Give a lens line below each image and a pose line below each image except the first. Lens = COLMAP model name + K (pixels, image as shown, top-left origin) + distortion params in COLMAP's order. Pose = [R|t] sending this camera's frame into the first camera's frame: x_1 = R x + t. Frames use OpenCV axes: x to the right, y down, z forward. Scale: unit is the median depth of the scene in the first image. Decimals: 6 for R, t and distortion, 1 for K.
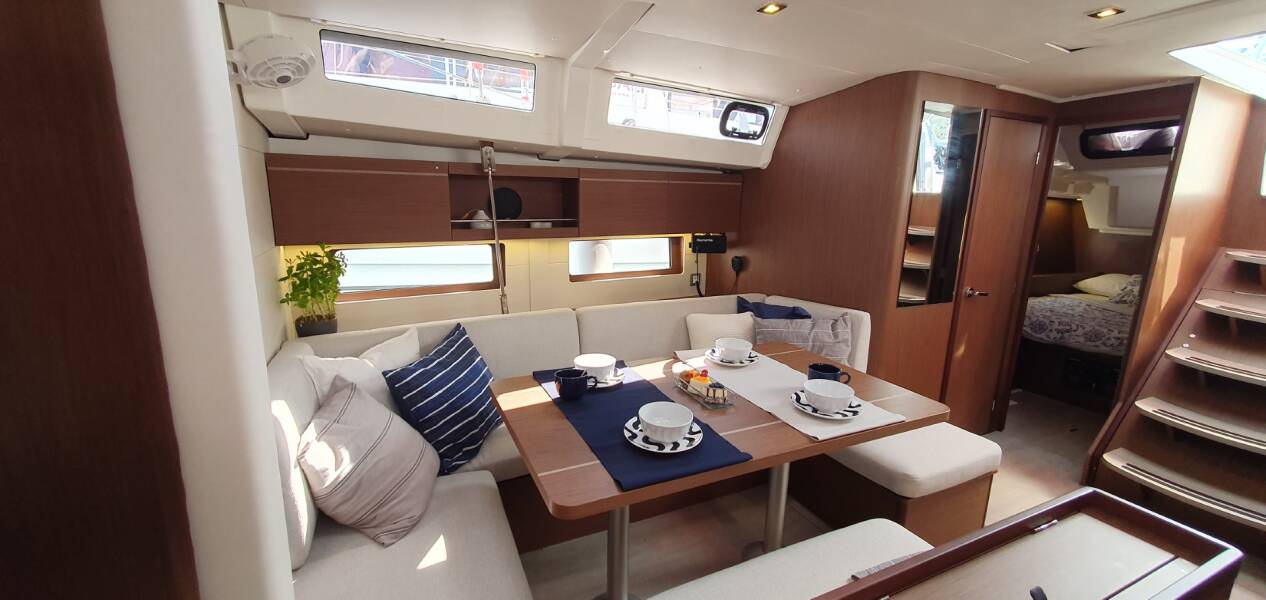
lens RADIAL K [[503.8, 0, 633.0], [0, 503.8, 300.0], [0, 0, 1]] dist [0.010095, 0.000406]
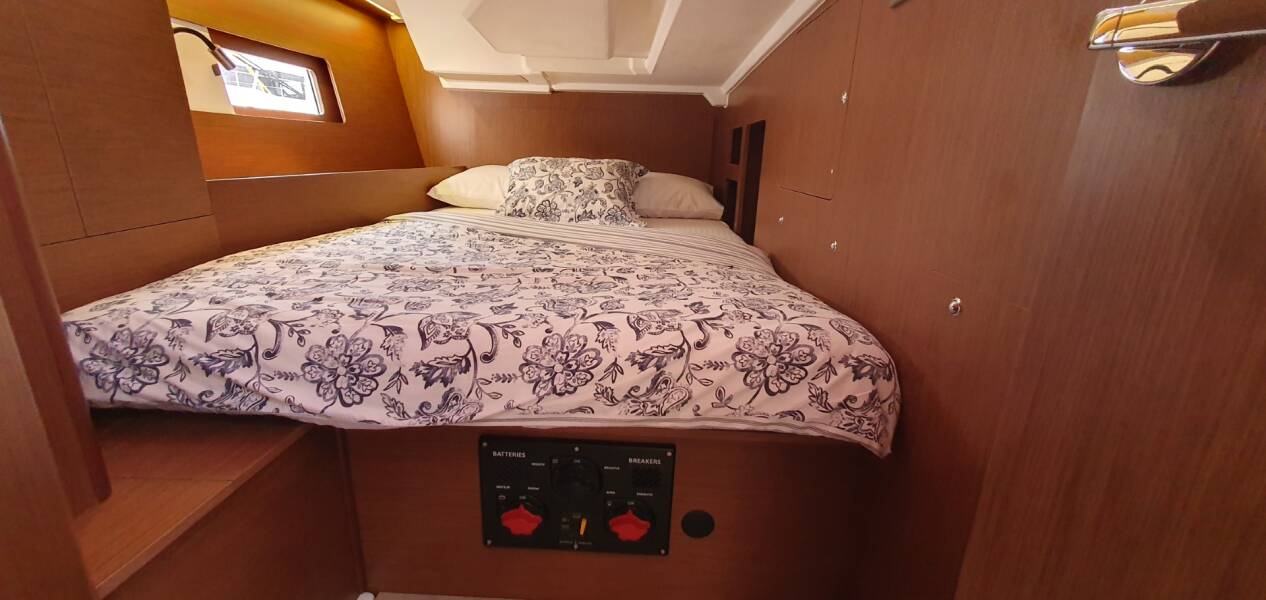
lens RADIAL K [[503.8, 0, 633.0], [0, 503.8, 300.0], [0, 0, 1]] dist [0.010095, 0.000406]
pose [[0.449875, -0.258131, 0.854974, 0.725213], [0.163983, 0.964919, 0.205040, 0.003404], [-0.877908, 0.047959, 0.476422, 0.847542]]
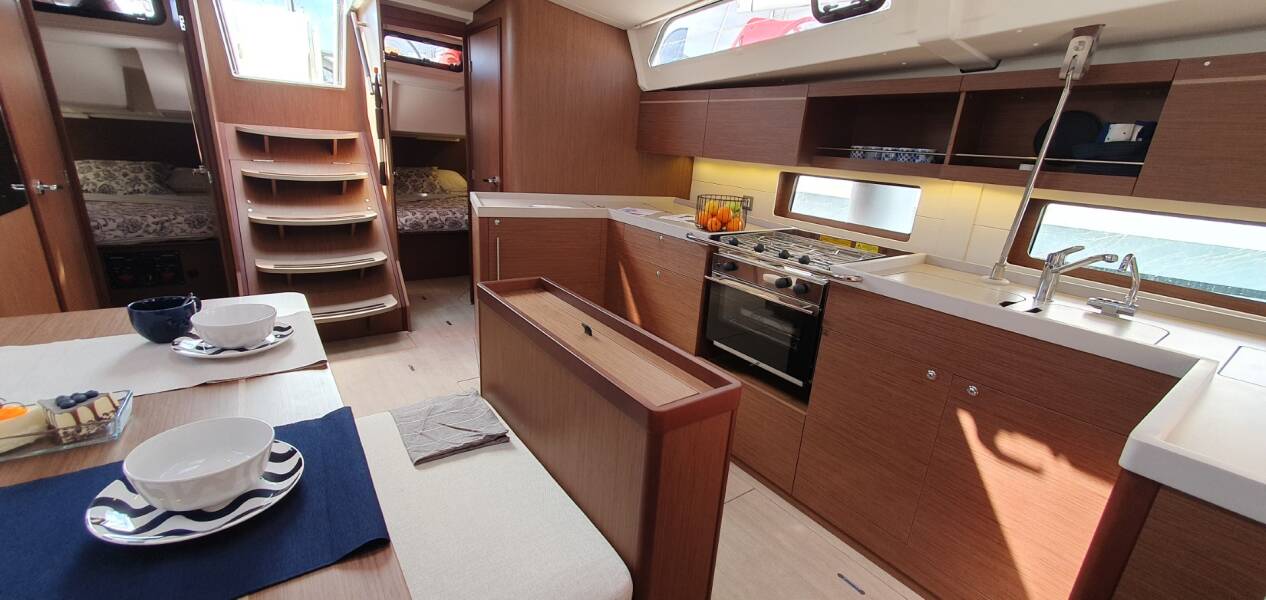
lens RADIAL K [[503.8, 0, 633.0], [0, 503.8, 300.0], [0, 0, 1]] dist [0.010095, 0.000406]
pose [[-0.189001, -0.325175, 0.926574, -0.164954], [0.135751, 0.925869, 0.352617, -0.007387], [-0.972548, 0.192428, -0.130848, 0.251153]]
